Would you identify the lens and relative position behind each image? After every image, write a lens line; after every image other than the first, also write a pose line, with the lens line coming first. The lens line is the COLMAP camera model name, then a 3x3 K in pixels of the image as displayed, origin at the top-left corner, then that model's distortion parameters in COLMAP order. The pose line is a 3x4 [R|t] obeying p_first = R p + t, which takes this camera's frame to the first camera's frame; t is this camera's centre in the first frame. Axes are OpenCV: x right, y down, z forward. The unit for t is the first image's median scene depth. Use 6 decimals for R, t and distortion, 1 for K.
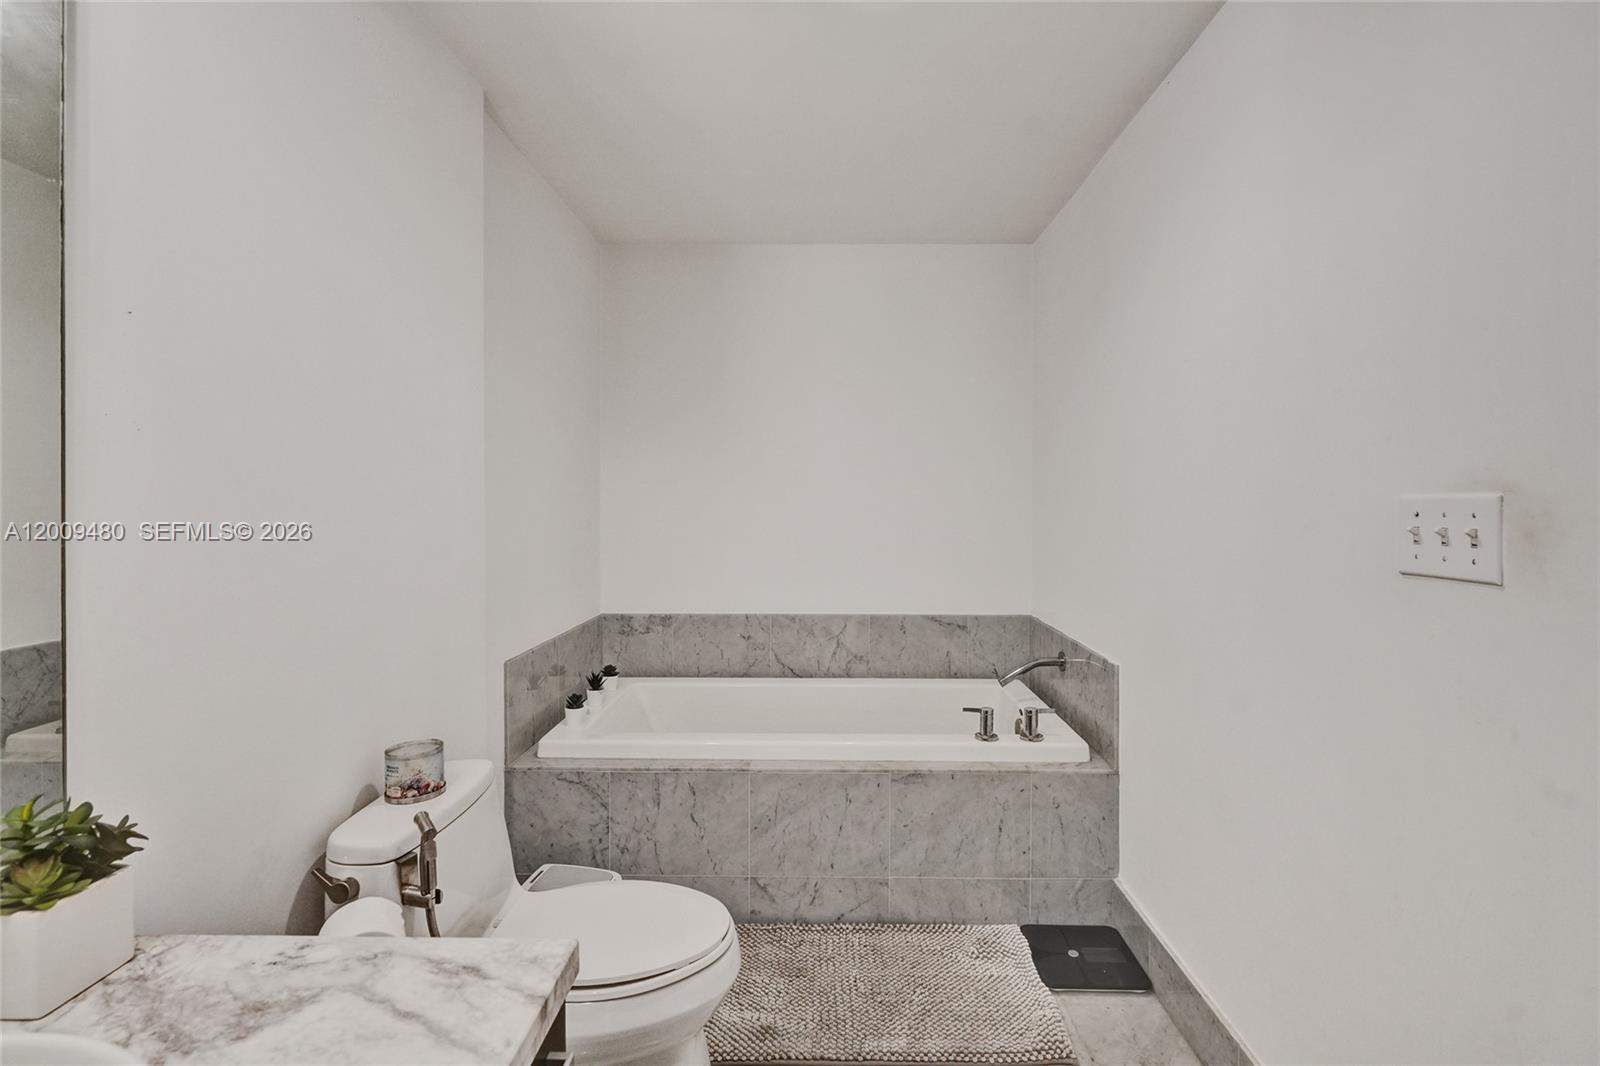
lens RADIAL K [[744.7, 0, 806.9], [0, 744.7, 531.5], [0, 0, 1]] dist [-0.067480, 0.024152]
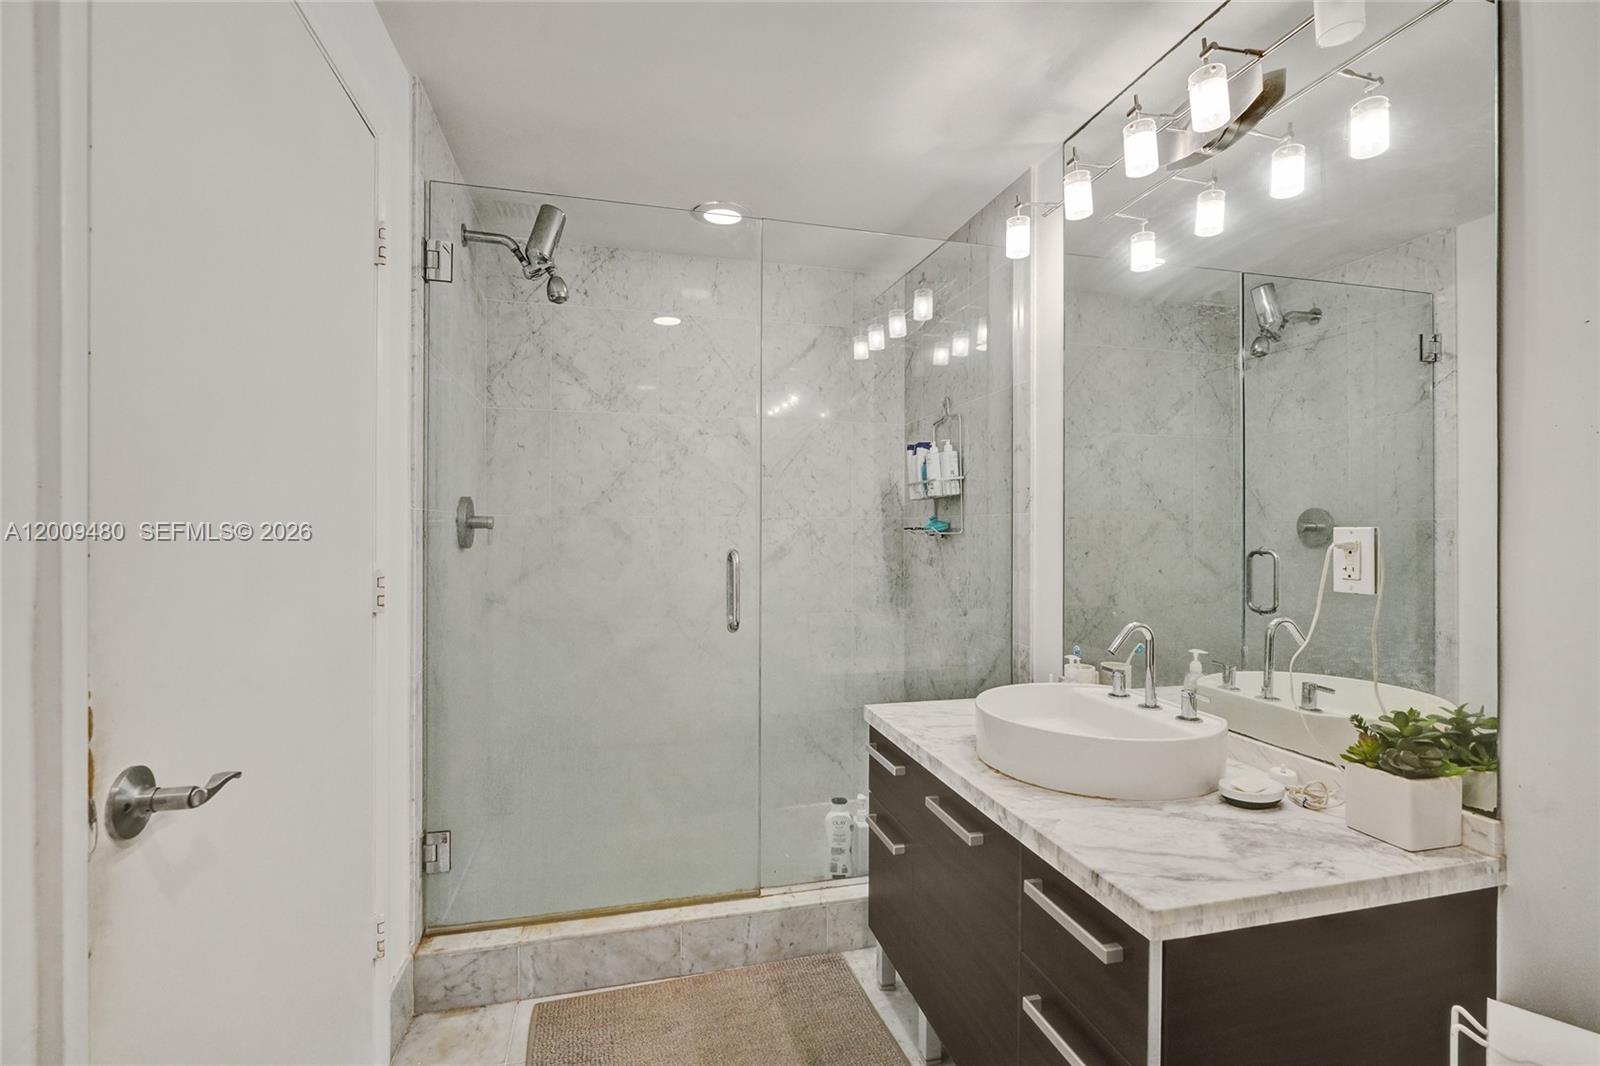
lens RADIAL K [[744.7, 0, 806.9], [0, 744.7, 531.5], [0, 0, 1]] dist [-0.067480, 0.024152]
pose [[-0.968921, -0.001176, -0.247368, 0.492667], [-0.005542, 0.999841, 0.016953, -0.010181], [0.247308, 0.017797, -0.968773, 2.126248]]
